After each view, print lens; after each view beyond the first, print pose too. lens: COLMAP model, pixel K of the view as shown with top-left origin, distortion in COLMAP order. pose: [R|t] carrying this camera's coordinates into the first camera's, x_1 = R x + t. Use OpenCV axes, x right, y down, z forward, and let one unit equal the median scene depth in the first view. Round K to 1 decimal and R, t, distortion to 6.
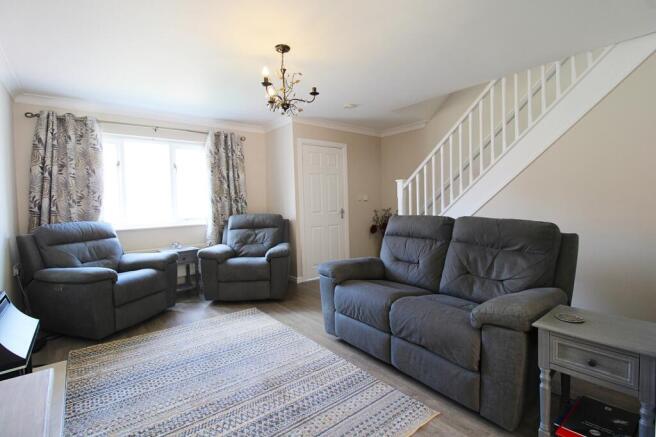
lens RADIAL K [[303.7, 0, 331.7], [0, 303.7, 207.4], [0, 0, 1]] dist [0.002115, -0.012388]
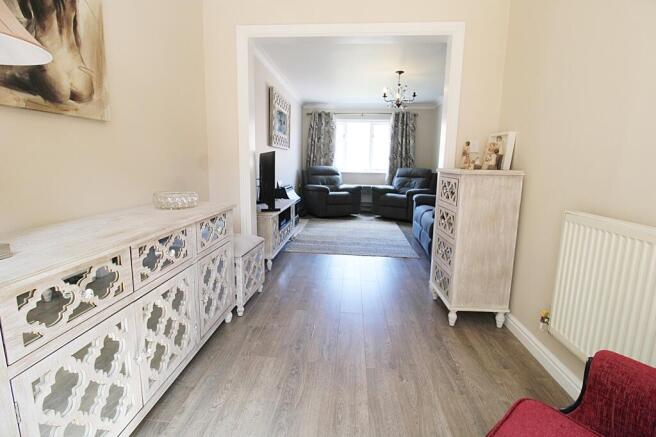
lens RADIAL K [[303.7, 0, 331.7], [0, 303.7, 207.4], [0, 0, 1]] dist [0.002115, -0.012388]
pose [[0.718829, 0.138622, -0.681226, 0.644361], [-0.053807, 0.988072, 0.144284, 0.025050], [0.693102, -0.067061, 0.717714, -0.458142]]
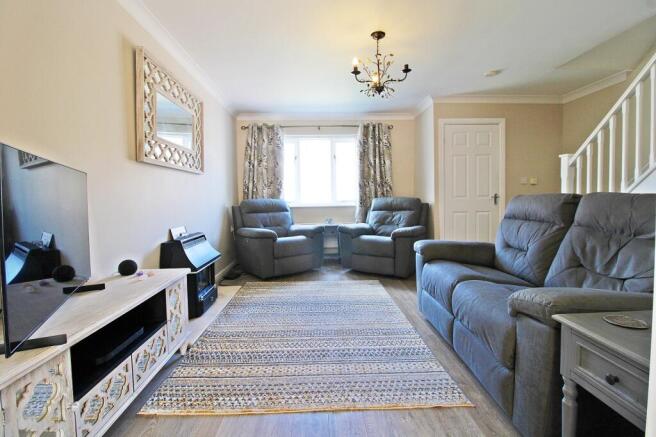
lens RADIAL K [[303.7, 0, 331.7], [0, 303.7, 207.4], [0, 0, 1]] dist [0.002115, -0.012388]
pose [[0.803859, 0.030229, -0.594051, 0.261174], [-0.016139, 0.999449, 0.029018, 0.039561], [0.594601, -0.013739, 0.803904, 0.024974]]
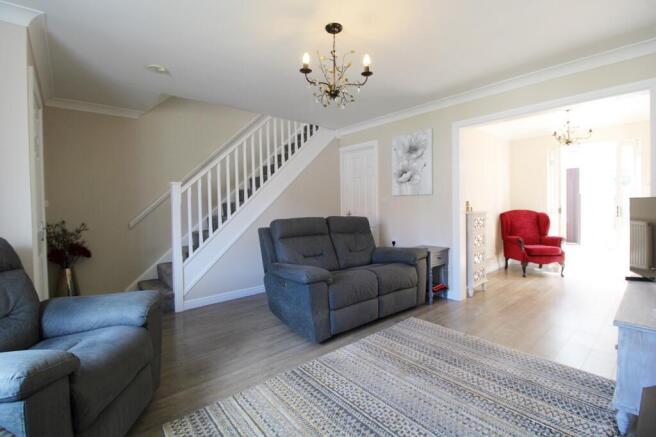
lens RADIAL K [[297.5, 0, 327.0], [0, 297.5, 212.1], [0, 0, 1]] dist [-0.000368, -0.017925]
pose [[-0.008649, 0.003338, 0.999957, -0.730217], [0.040371, 0.999180, -0.002986, 0.008842], [-0.999147, 0.040344, -0.008777, 0.748333]]
